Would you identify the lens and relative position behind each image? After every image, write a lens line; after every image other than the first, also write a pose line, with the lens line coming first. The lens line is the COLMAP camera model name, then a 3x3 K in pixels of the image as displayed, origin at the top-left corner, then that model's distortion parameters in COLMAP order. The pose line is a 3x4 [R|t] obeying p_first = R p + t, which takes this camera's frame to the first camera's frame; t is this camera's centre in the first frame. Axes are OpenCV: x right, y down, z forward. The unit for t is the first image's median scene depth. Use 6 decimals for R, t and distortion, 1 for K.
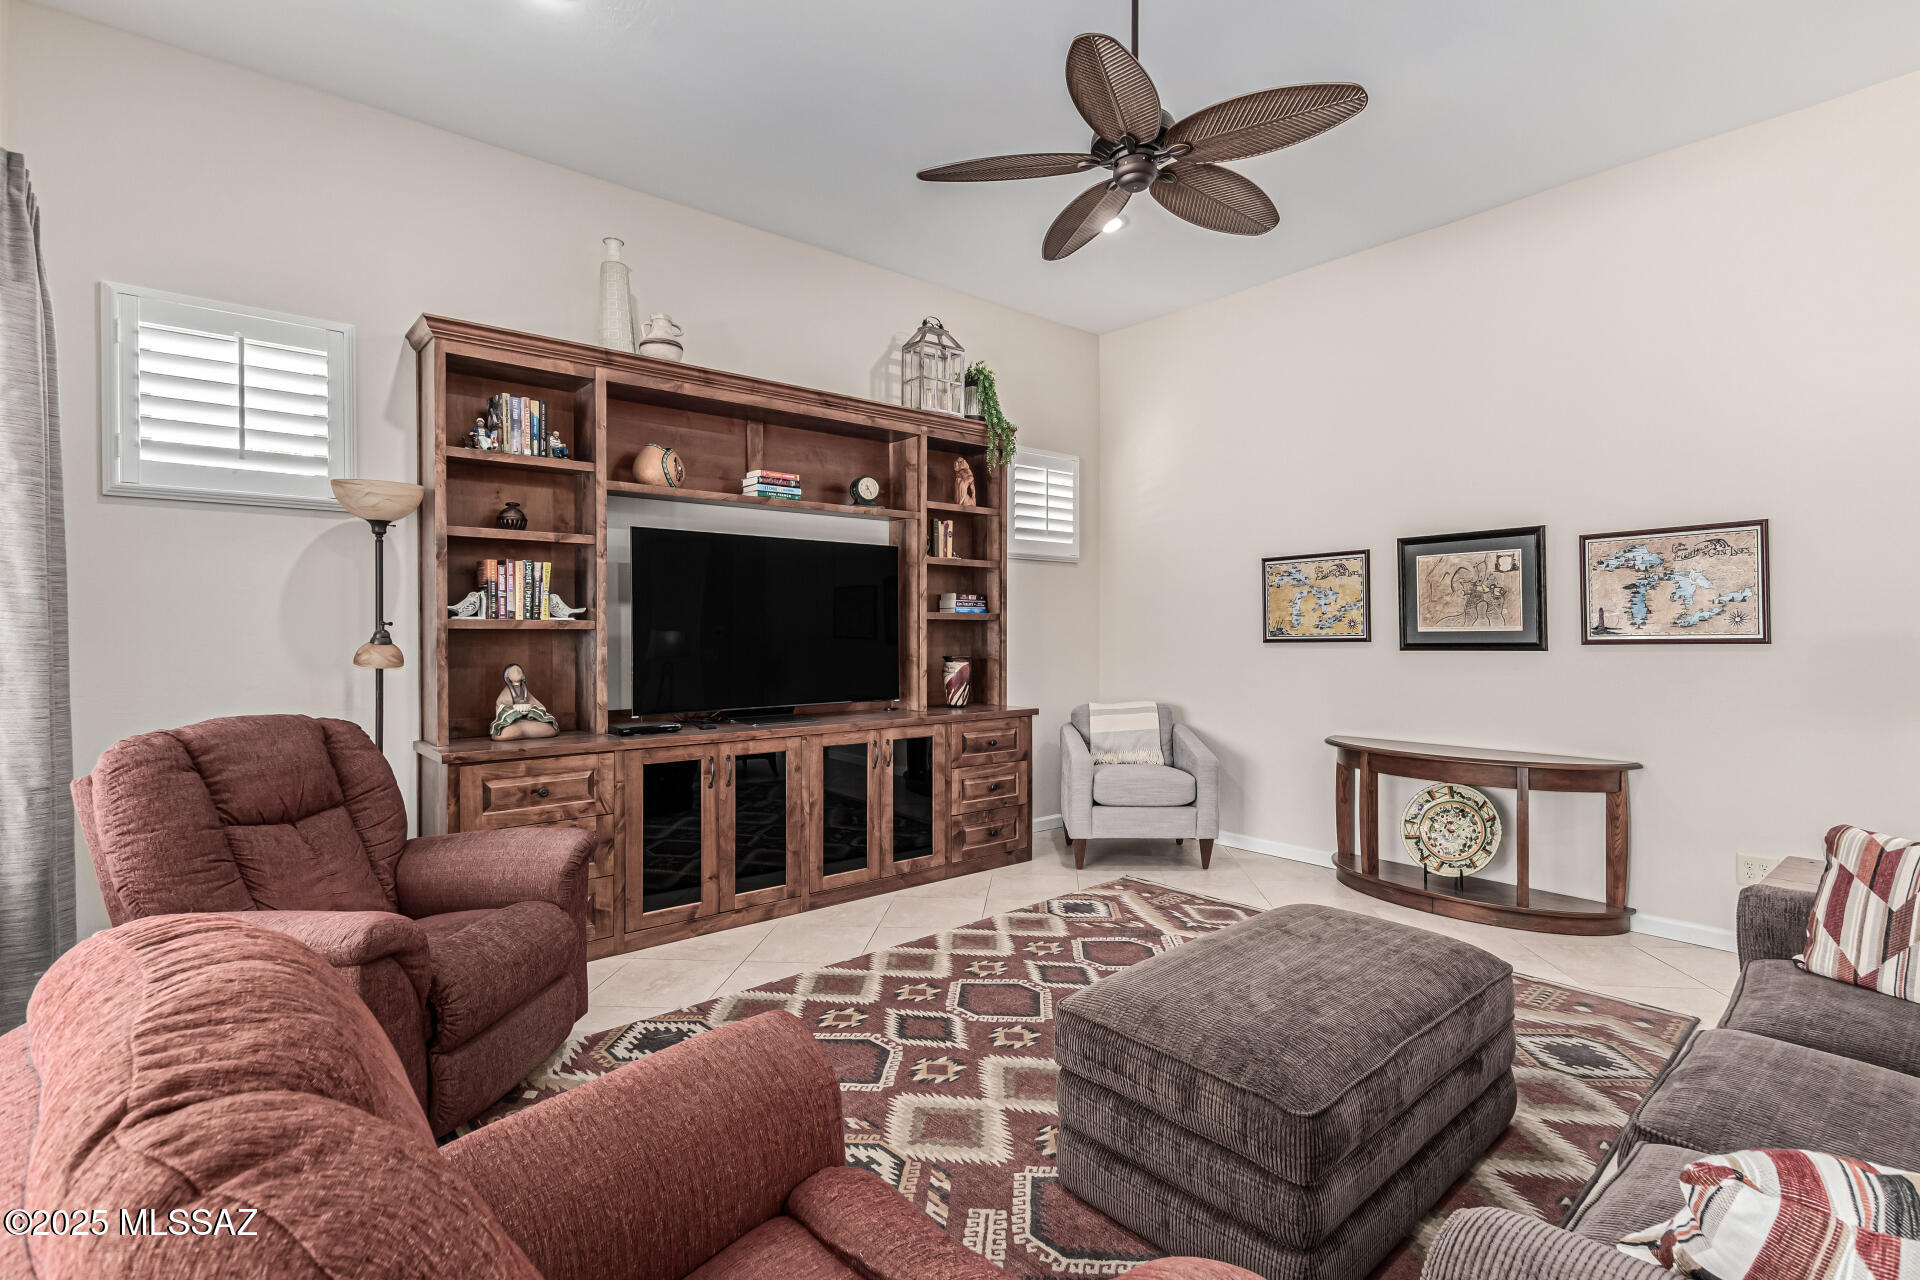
lens RADIAL K [[891.0, 0, 961.8], [0, 891.0, 631.9], [0, 0, 1]] dist [0.016714, 0.000214]
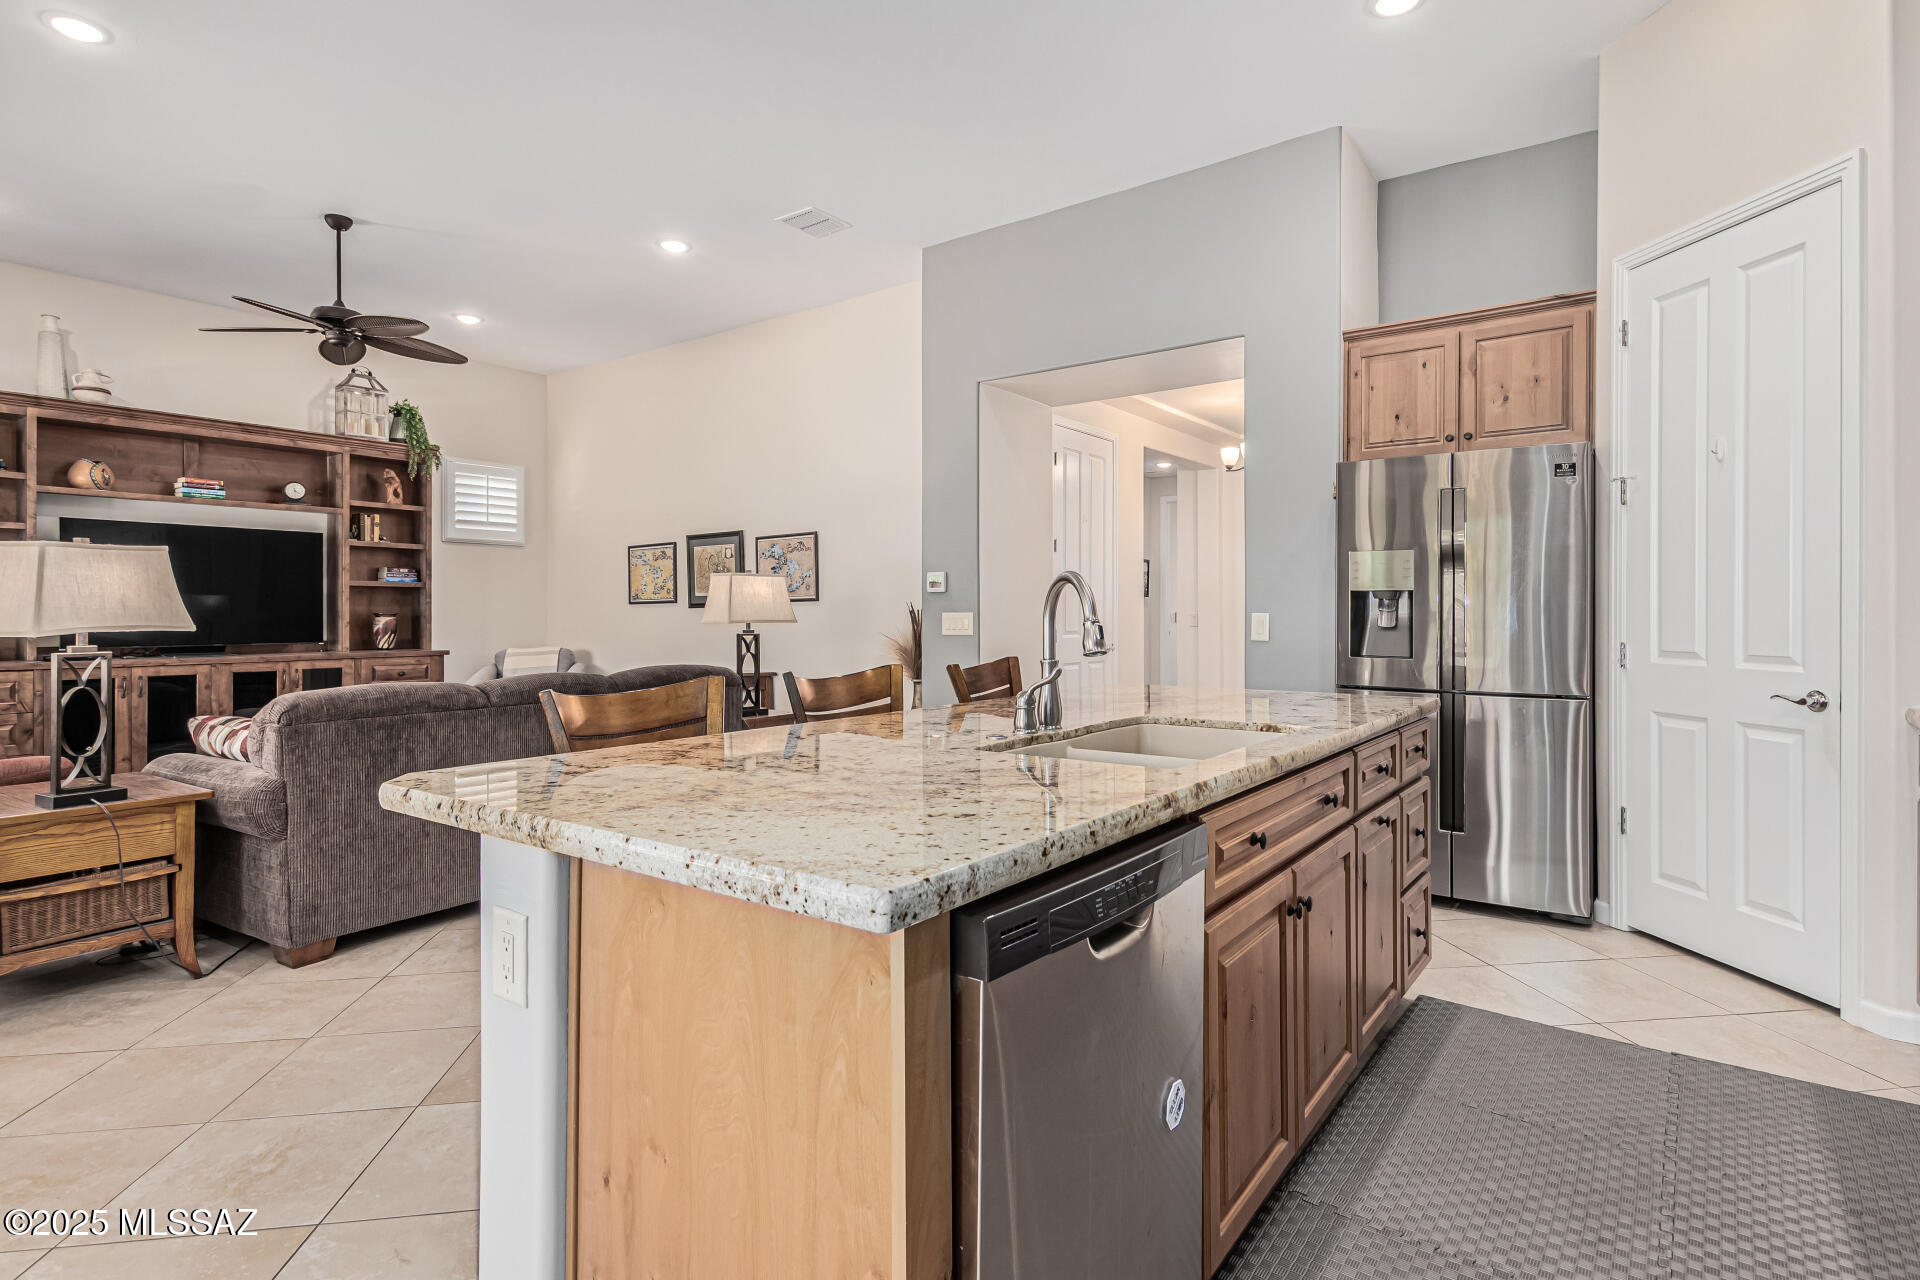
lens RADIAL K [[916.6, 0, 924.7], [0, 916.6, 605.4], [0, 0, 1]] dist [0.011227, -0.002872]
pose [[0.973563, 0.003538, 0.228390, 0.507840], [-0.001964, 0.999973, -0.007122, 0.025362], [-0.228409, 0.006485, 0.973544, -0.600611]]
